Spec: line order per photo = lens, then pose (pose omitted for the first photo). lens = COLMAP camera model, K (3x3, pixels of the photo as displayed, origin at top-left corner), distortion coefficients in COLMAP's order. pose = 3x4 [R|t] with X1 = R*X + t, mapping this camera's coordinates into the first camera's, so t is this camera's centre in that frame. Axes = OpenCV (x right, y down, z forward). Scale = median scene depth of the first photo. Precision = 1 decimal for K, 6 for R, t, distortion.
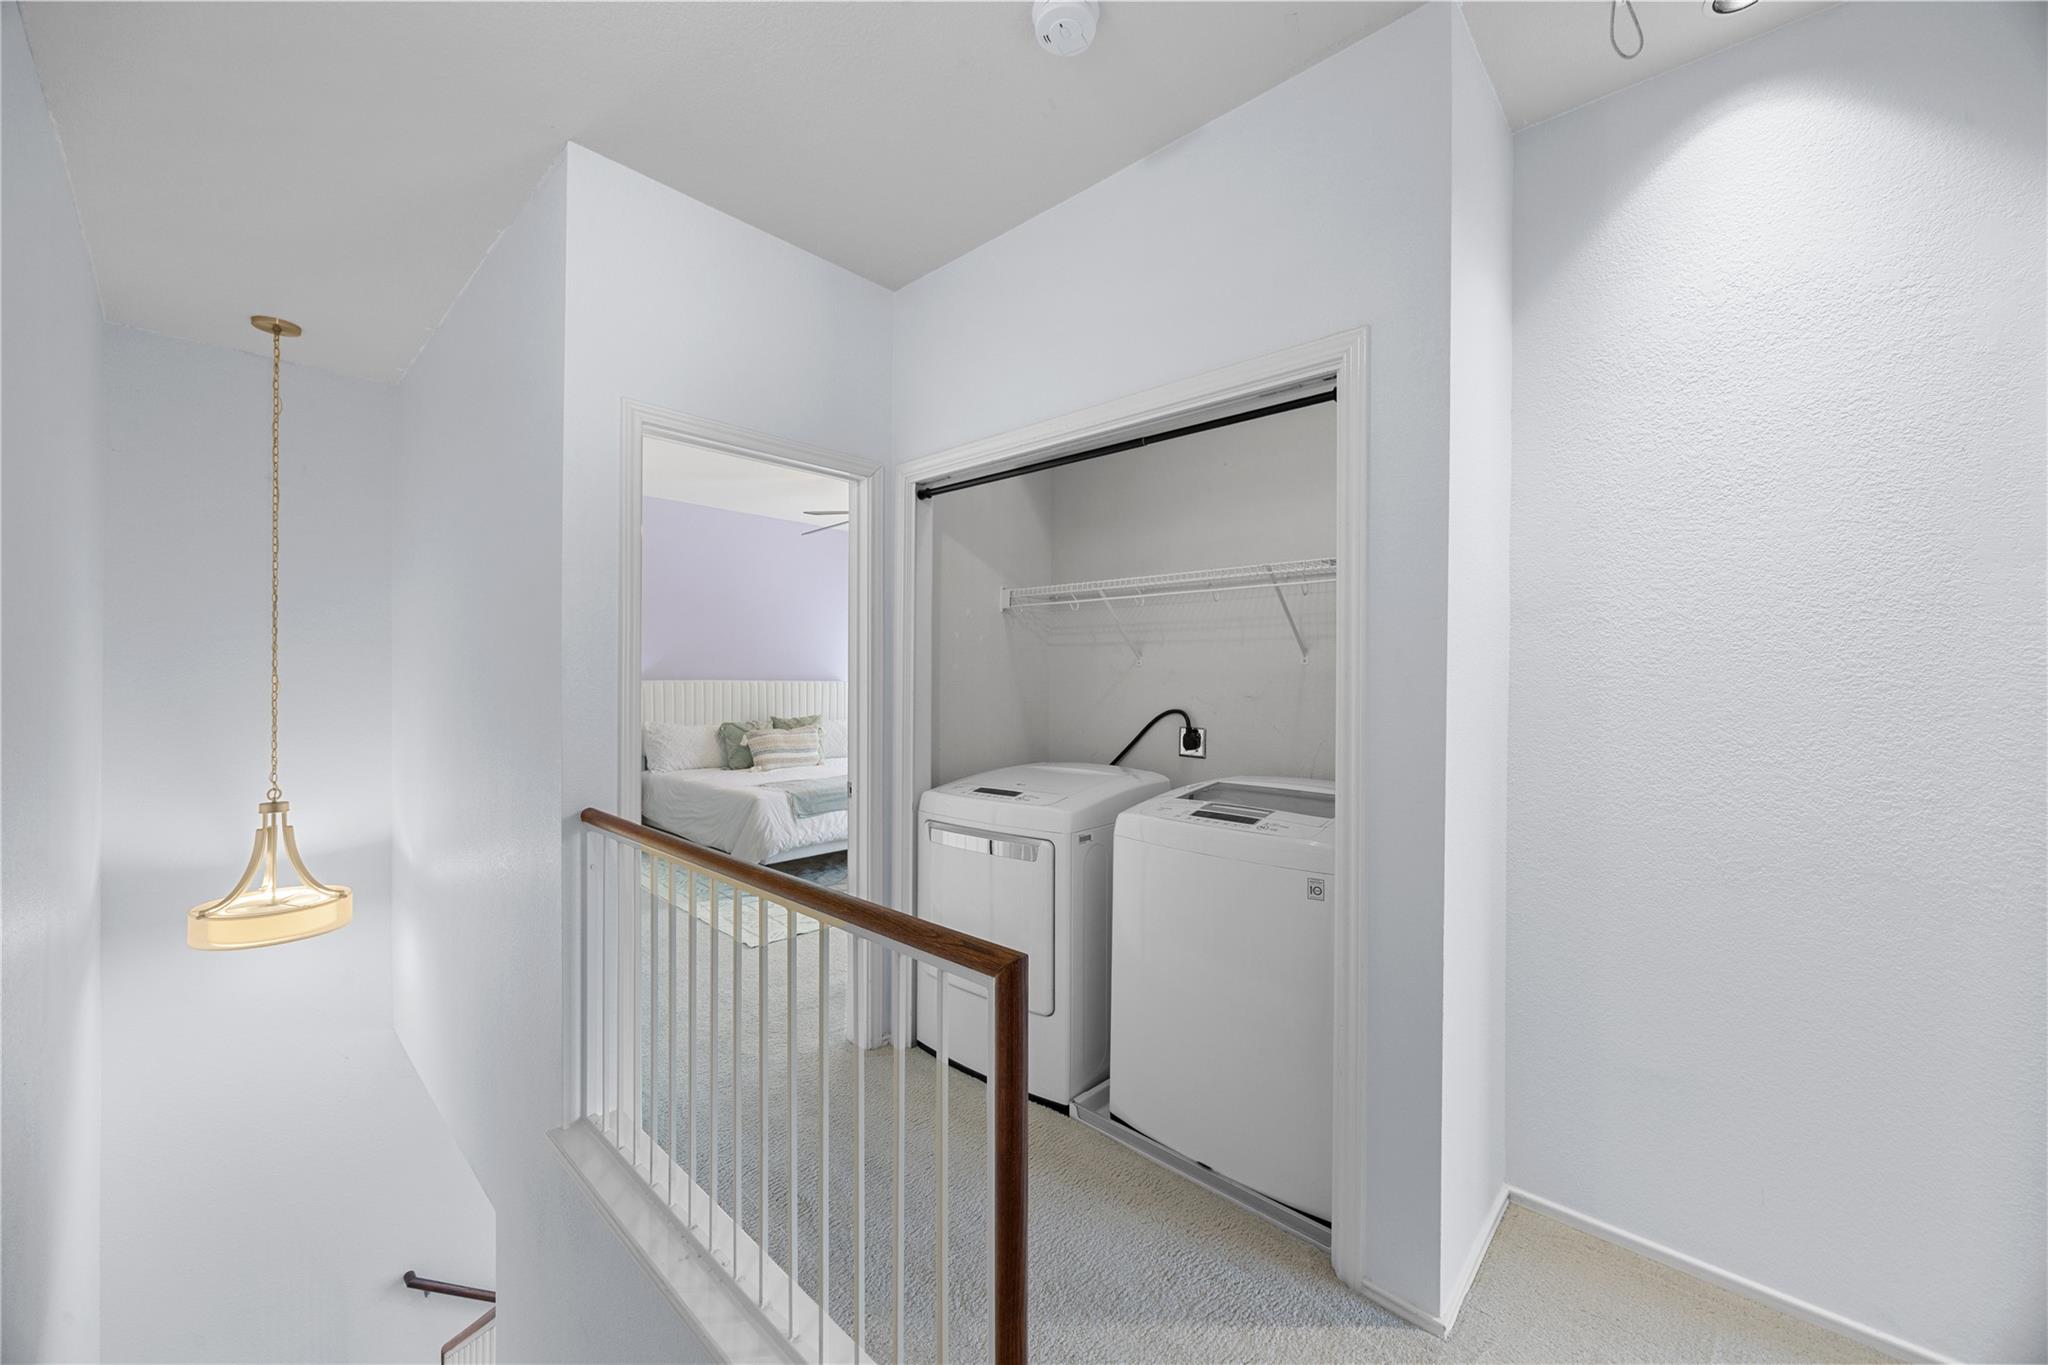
lens RADIAL K [[773.3, 0, 1020.9], [0, 773.3, 679.6], [0, 0, 1]] dist [-0.002656, -0.000284]
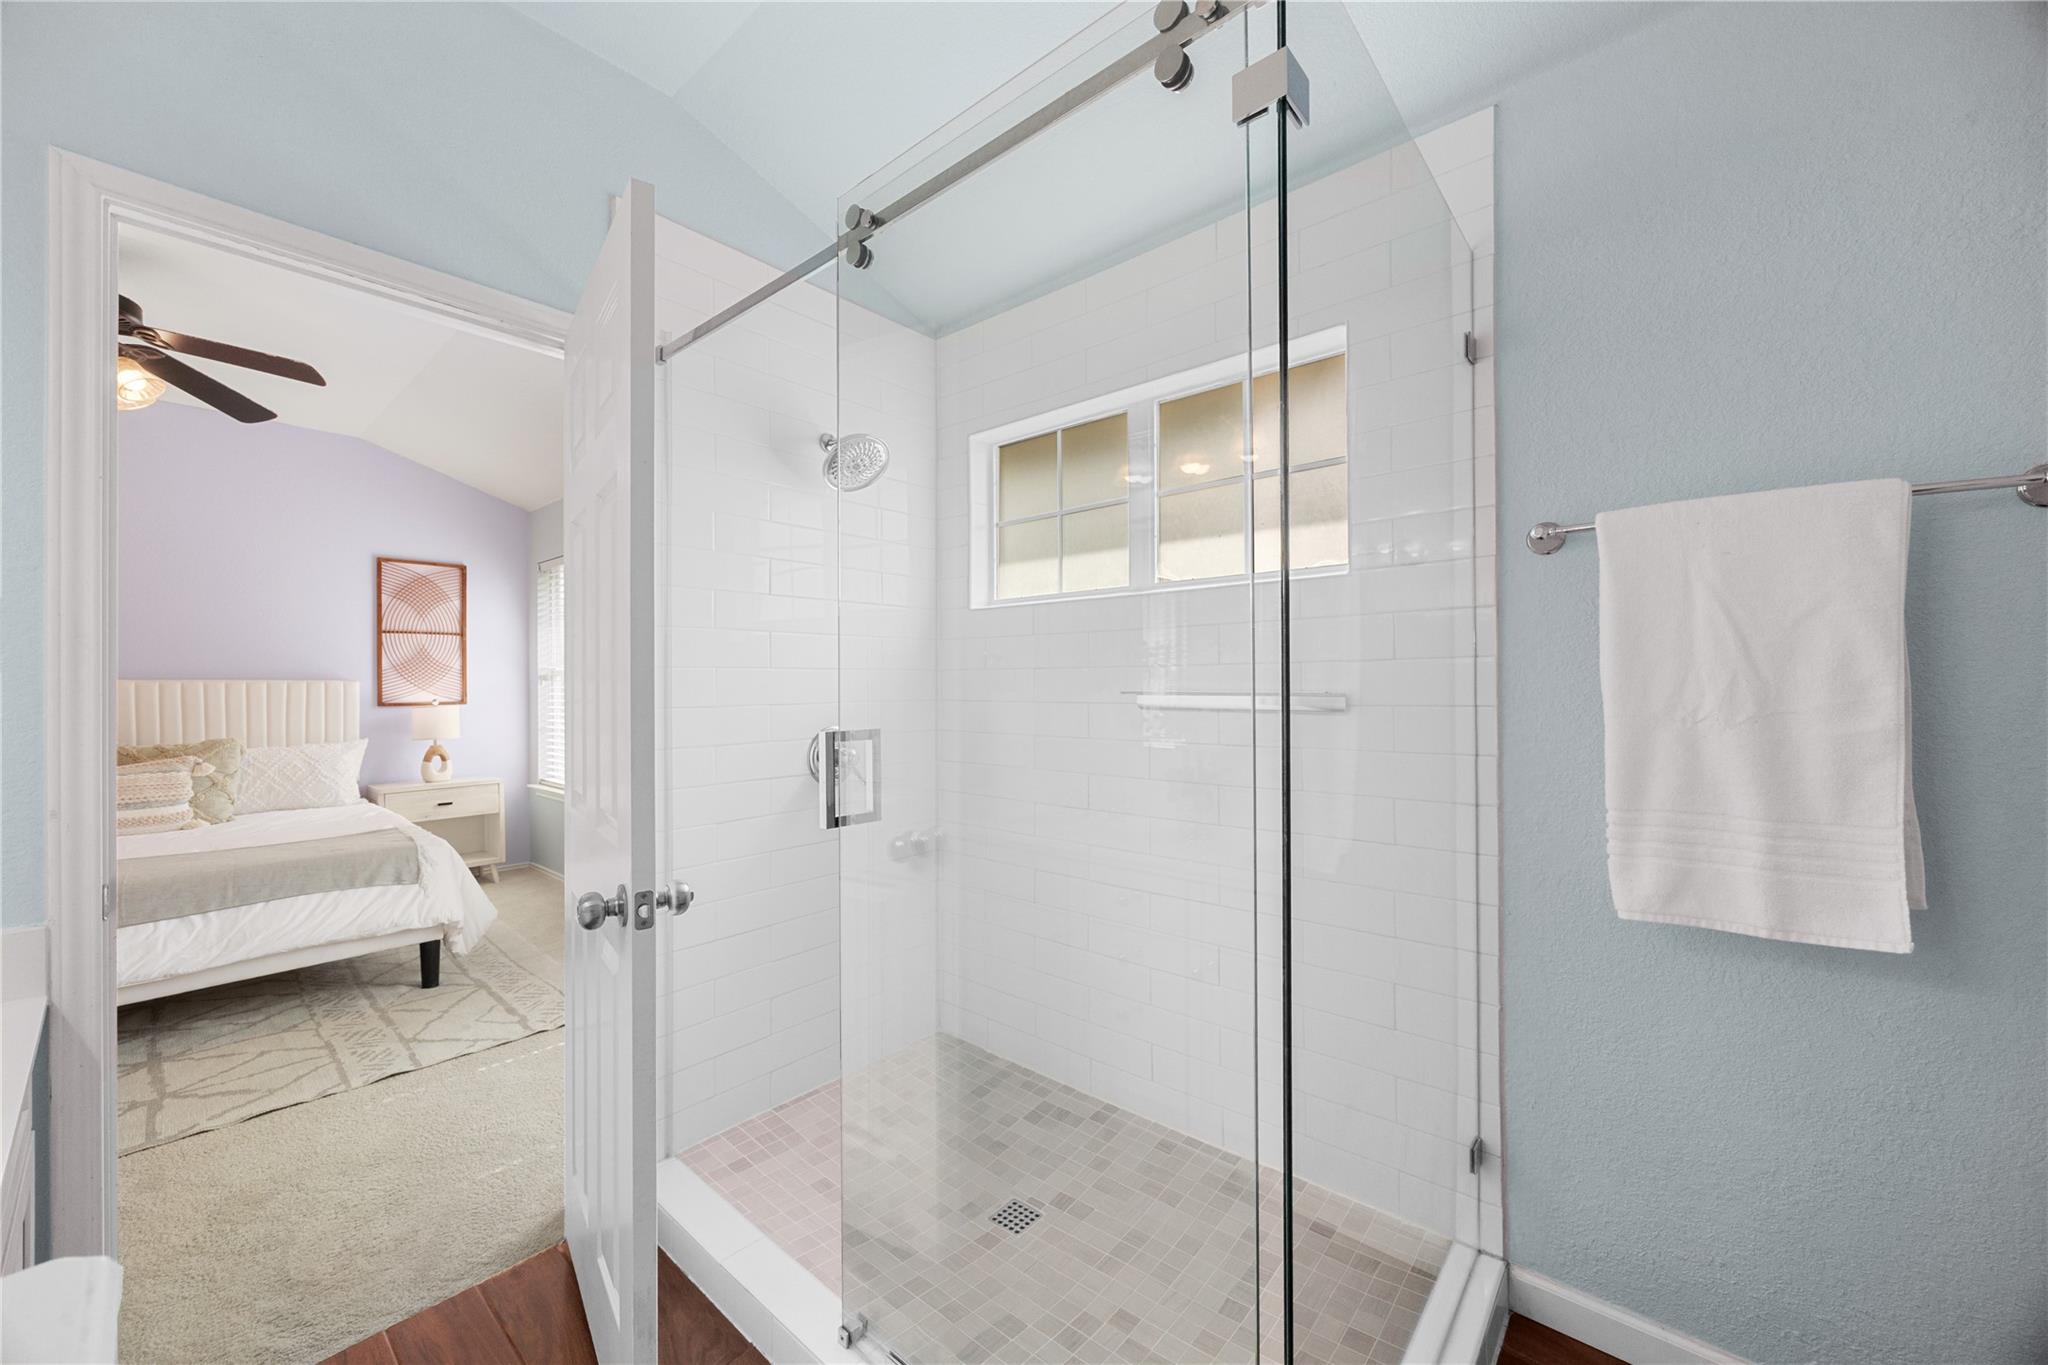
lens RADIAL K [[773.3, 0, 1020.9], [0, 773.3, 679.6], [0, 0, 1]] dist [-0.002656, -0.000284]
pose [[0.998825, -0.007855, 0.047812, 0.335960], [0.007921, 0.999968, -0.001173, 0.007443], [-0.047802, 0.001551, 0.998856, 0.434994]]
